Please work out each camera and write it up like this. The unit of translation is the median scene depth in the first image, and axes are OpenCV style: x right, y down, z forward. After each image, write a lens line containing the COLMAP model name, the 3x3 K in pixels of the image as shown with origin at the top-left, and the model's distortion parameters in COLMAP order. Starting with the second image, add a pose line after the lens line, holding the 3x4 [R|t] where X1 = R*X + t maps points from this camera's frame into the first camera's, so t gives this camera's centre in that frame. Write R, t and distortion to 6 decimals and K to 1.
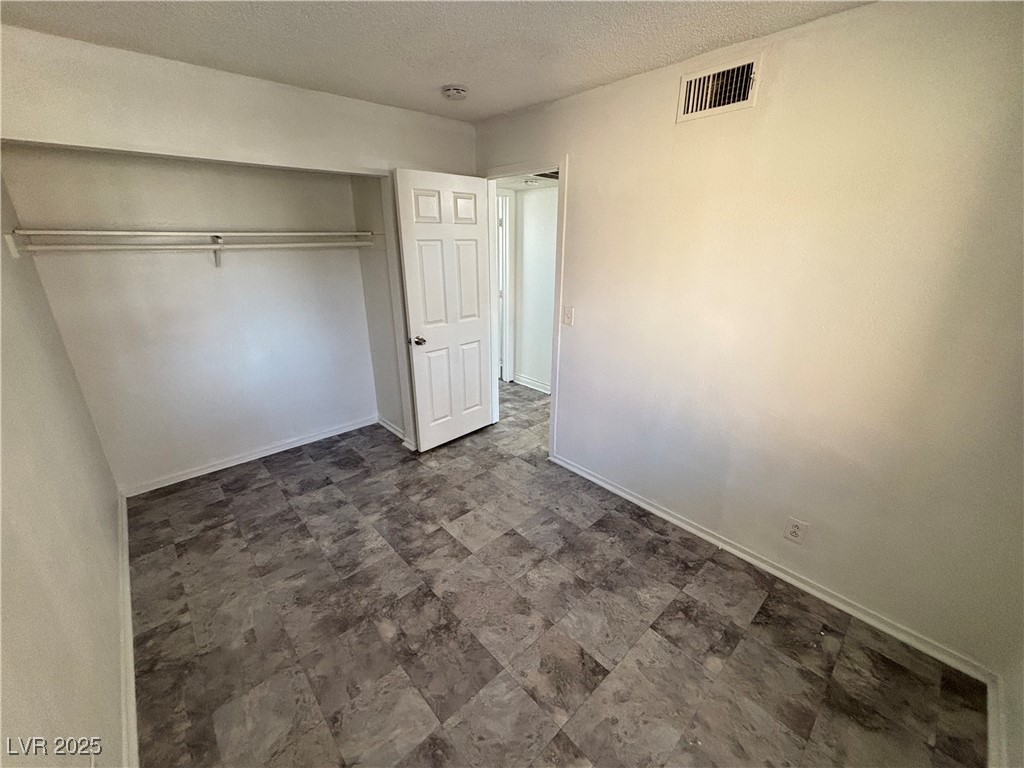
lens RADIAL K [[412.9, 0, 509.6], [0, 412.9, 383.1], [0, 0, 1]] dist [0.007592, -0.000160]
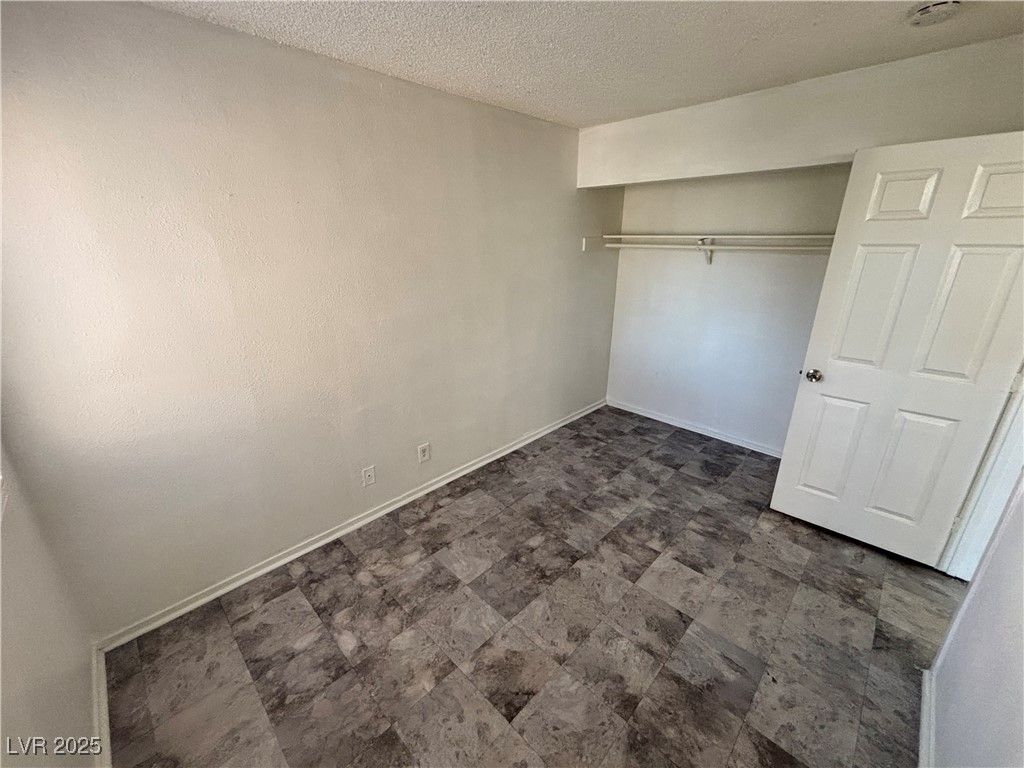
lens RADIAL K [[412.9, 0, 512.2], [0, 412.9, 381.8], [0, 0, 1]] dist [0.007592, -0.000160]
pose [[0.067185, 0.332950, -0.940548, 0.577049], [-0.342329, 0.893147, 0.291717, -0.154105], [0.937175, 0.302378, 0.173985, 0.430001]]
